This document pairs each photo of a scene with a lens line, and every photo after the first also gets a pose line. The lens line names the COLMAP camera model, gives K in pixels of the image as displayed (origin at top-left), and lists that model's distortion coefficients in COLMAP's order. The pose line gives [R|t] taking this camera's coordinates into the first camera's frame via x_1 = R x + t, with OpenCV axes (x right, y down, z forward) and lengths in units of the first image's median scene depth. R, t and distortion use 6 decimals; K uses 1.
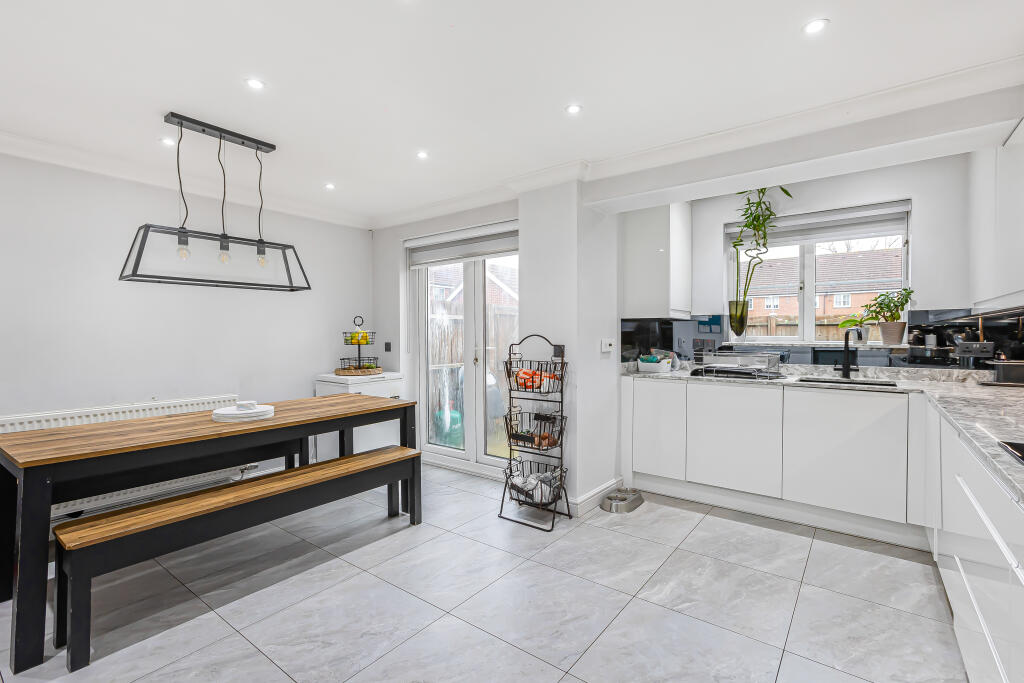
lens RADIAL K [[467.5, 0, 516.0], [0, 467.5, 342.0], [0, 0, 1]] dist [0.016907, 0.000609]
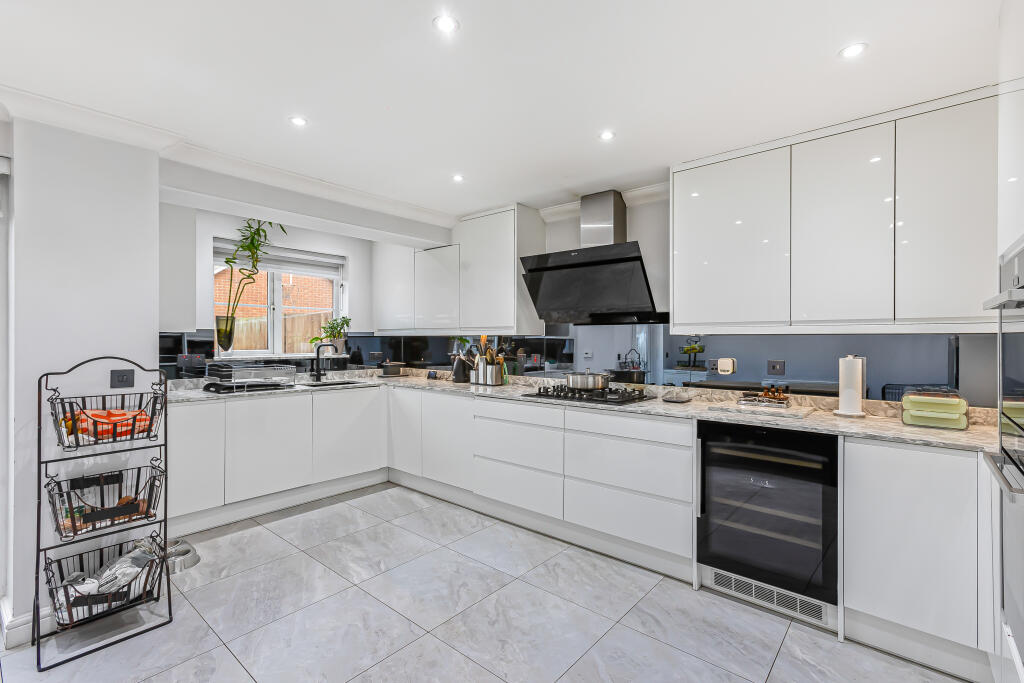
lens RADIAL K [[467.5, 0, 515.5], [0, 467.5, 338.3], [0, 0, 1]] dist [0.016907, 0.000609]
pose [[0.069794, 0.006168, 0.997542, -0.617952], [0.016841, 0.999831, -0.007360, -0.027476], [-0.997419, 0.017314, 0.069679, 0.380540]]
